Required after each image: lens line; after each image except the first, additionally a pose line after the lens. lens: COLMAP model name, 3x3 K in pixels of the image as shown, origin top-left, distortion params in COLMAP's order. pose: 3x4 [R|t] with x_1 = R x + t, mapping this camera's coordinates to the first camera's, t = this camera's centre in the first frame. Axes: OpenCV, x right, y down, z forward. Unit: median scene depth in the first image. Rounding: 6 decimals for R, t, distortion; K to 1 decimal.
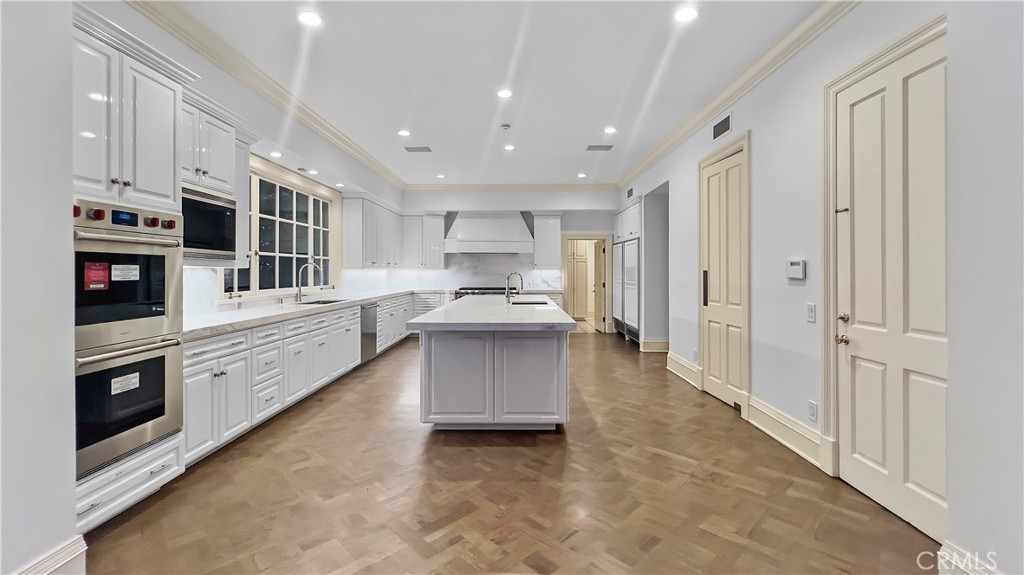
lens RADIAL K [[426.3, 0, 515.9], [0, 426.3, 276.1], [0, 0, 1]] dist [0.005313, 0.001882]
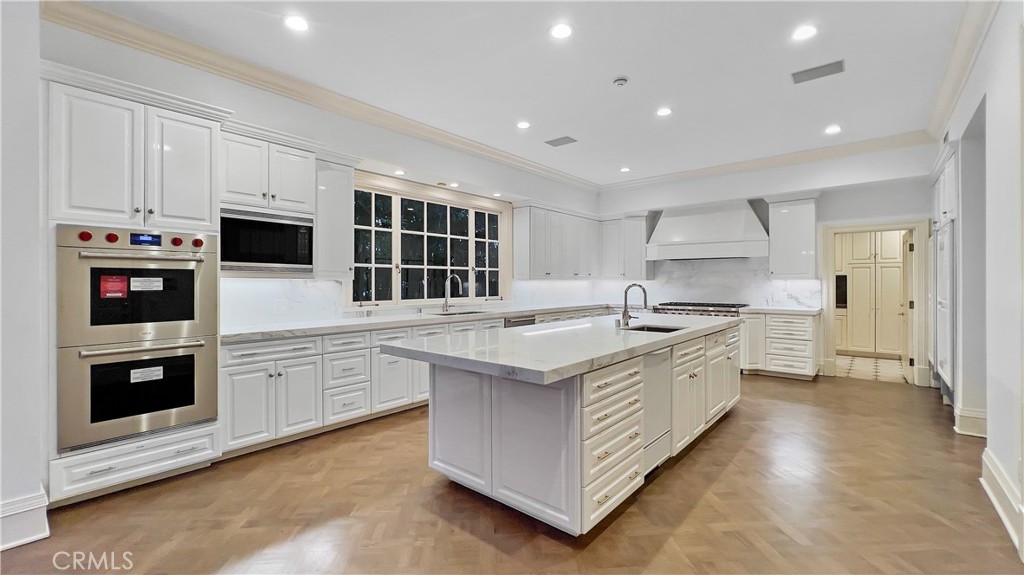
lens RADIAL K [[426.3, 0, 512.0], [0, 426.3, 285.2], [0, 0, 1]] dist [0.005313, 0.001882]
pose [[0.765327, 0.002985, -0.643634, 0.403816], [-0.006077, 0.999978, -0.002588, -0.004578], [0.643613, 0.005891, 0.765329, 0.440931]]
